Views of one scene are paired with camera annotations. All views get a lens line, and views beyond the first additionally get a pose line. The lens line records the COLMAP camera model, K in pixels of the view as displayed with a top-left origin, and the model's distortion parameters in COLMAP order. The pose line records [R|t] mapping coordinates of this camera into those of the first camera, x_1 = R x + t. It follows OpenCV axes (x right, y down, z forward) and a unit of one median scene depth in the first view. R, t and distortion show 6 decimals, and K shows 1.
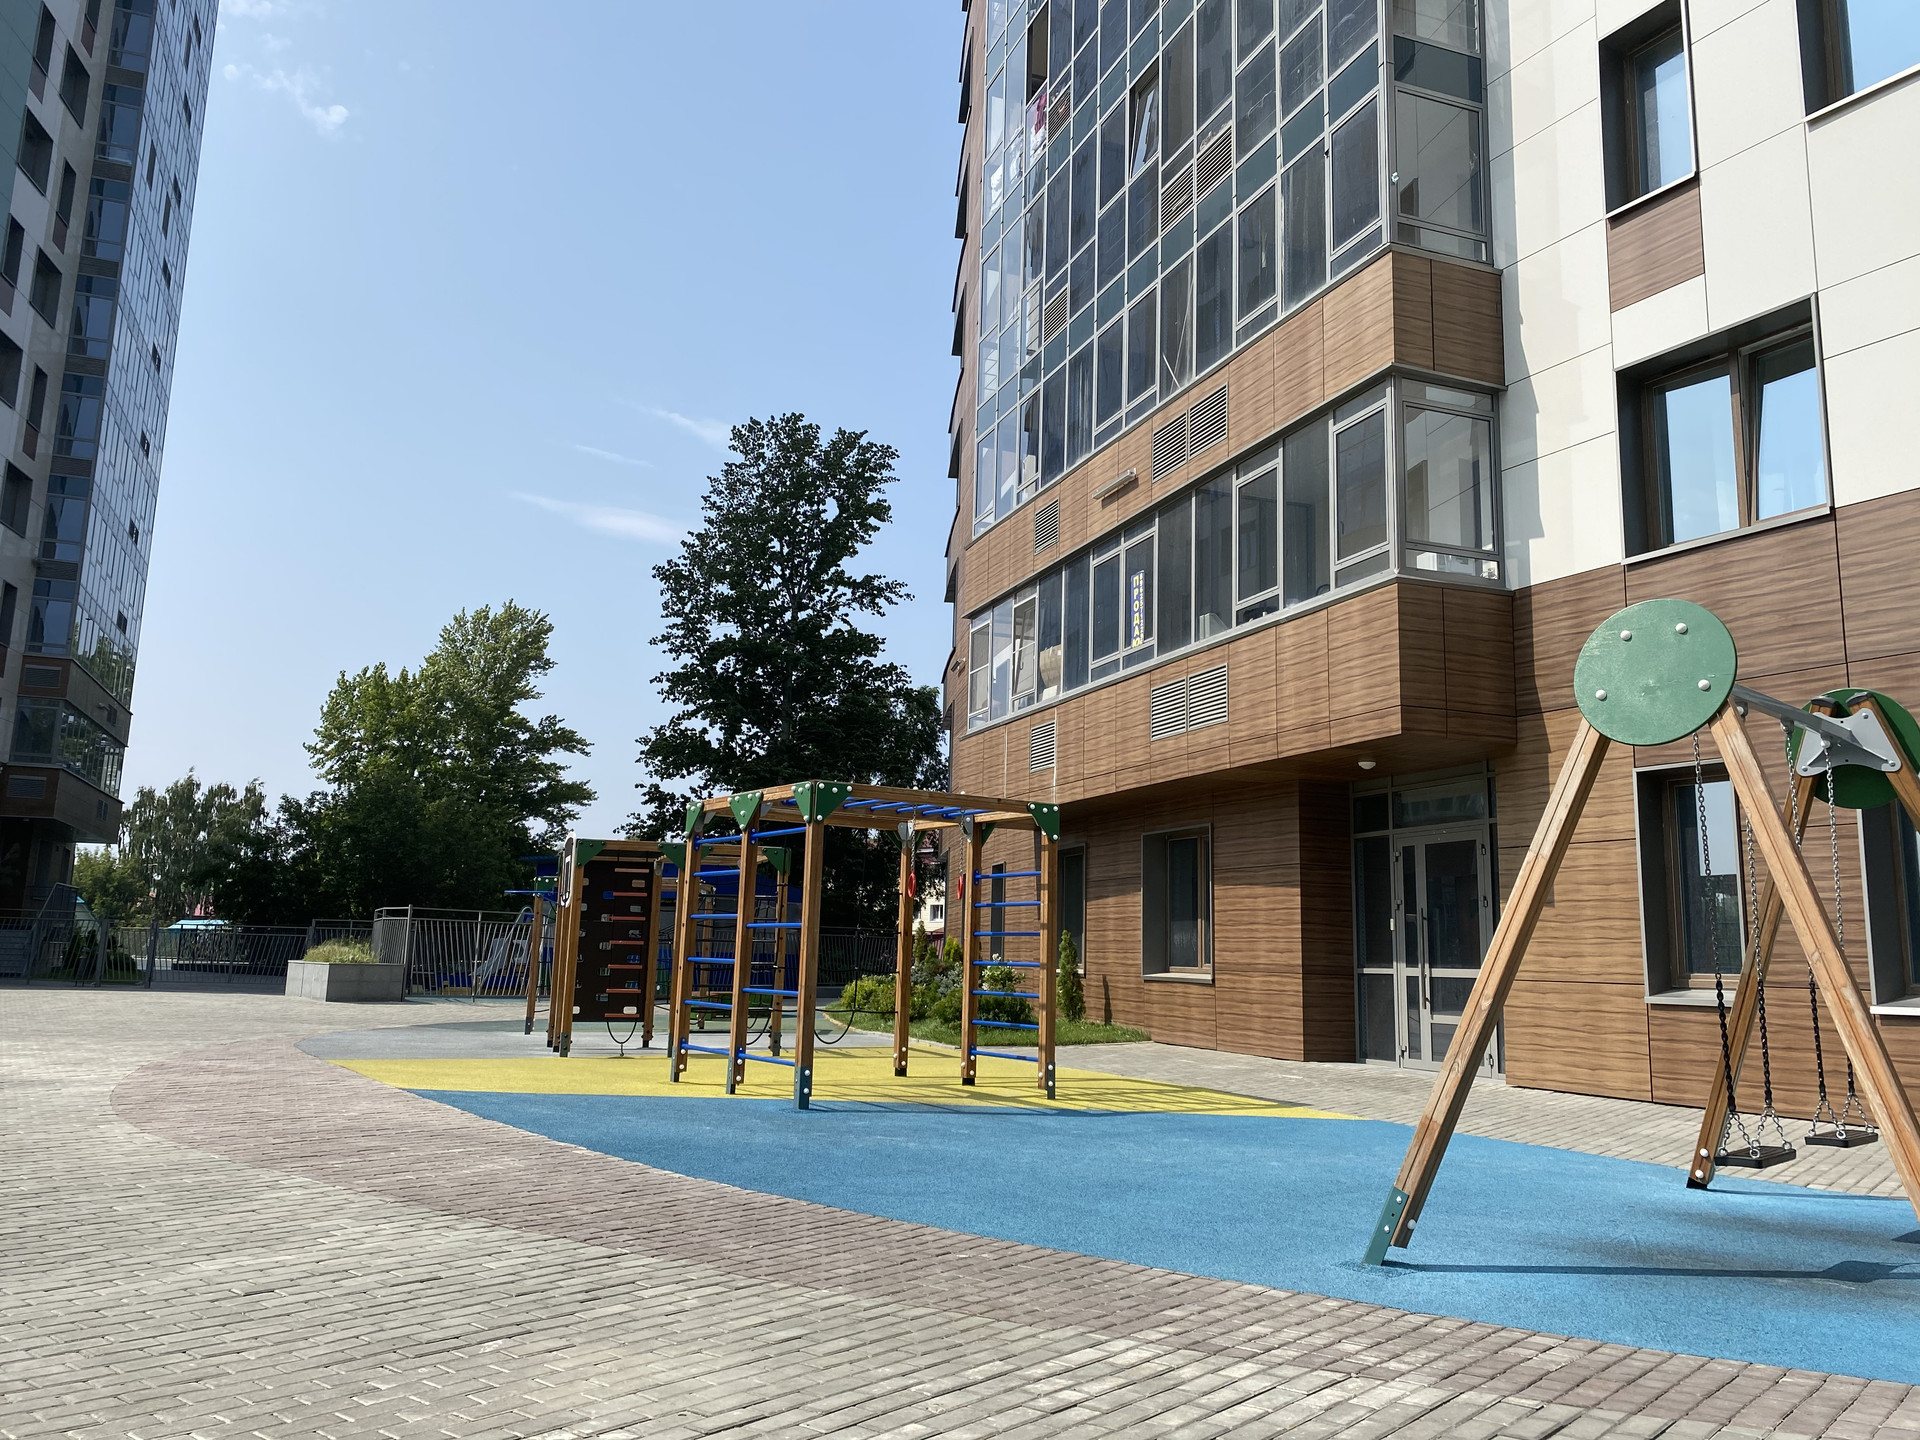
lens RADIAL K [[1478.0, 0, 959.8], [0, 1478.0, 695.1], [0, 0, 1]] dist [0.127494, -0.233243]
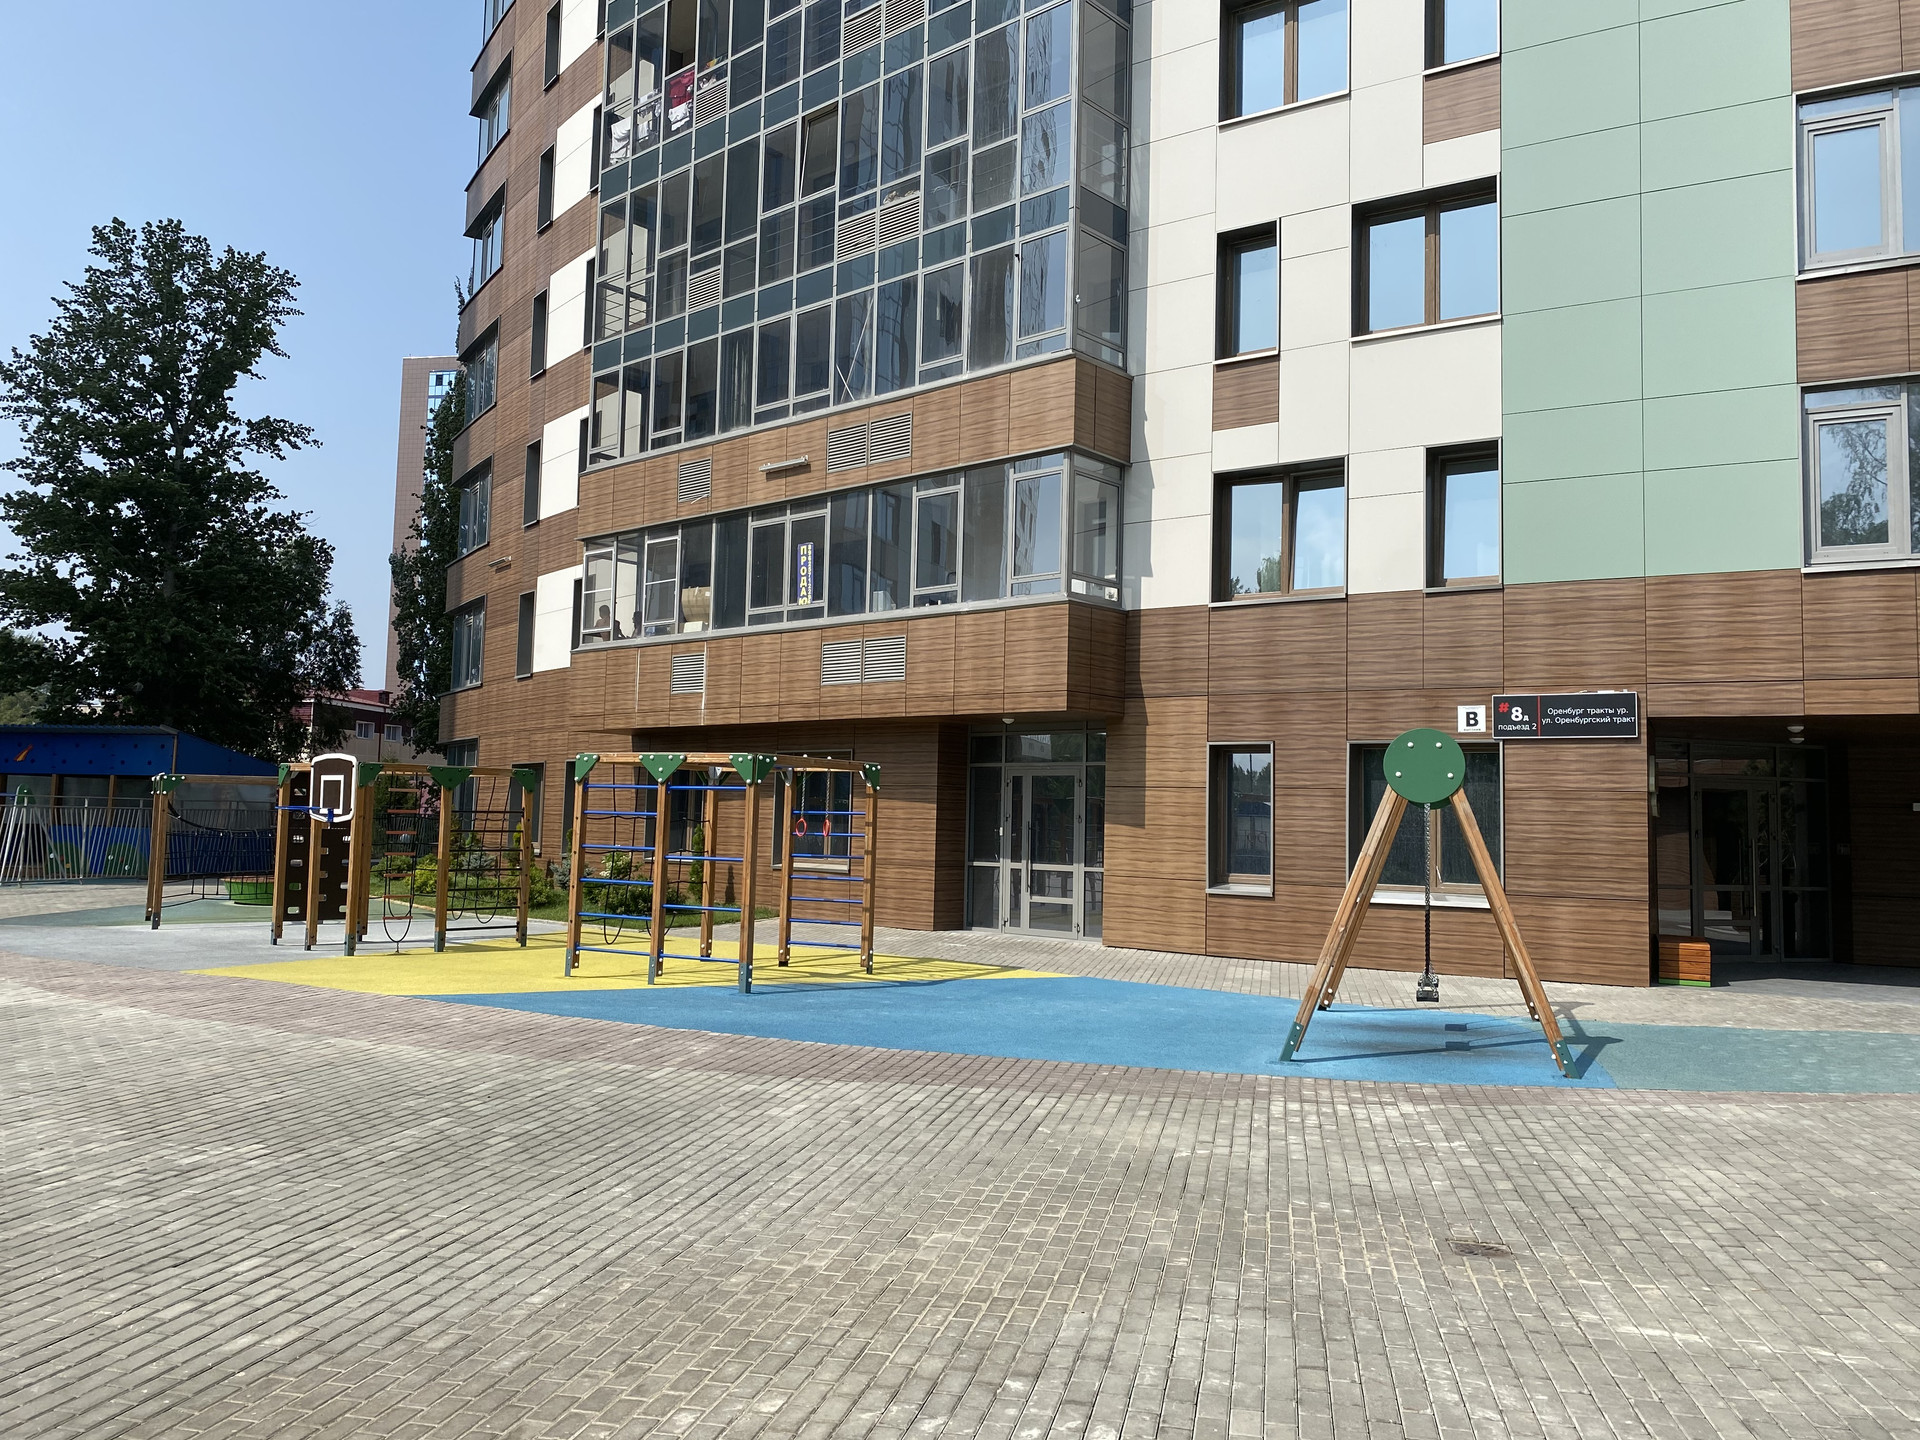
lens RADIAL K [[1485.1, 0, 959.9], [0, 1485.1, 701.5], [0, 0, 1]] dist [0.240815, -0.653237]
pose [[0.891207, 0.032849, 0.452406, -0.352099], [-0.081681, 0.992692, 0.088827, -0.080472], [-0.446183, -0.116116, 0.887377, -0.180649]]
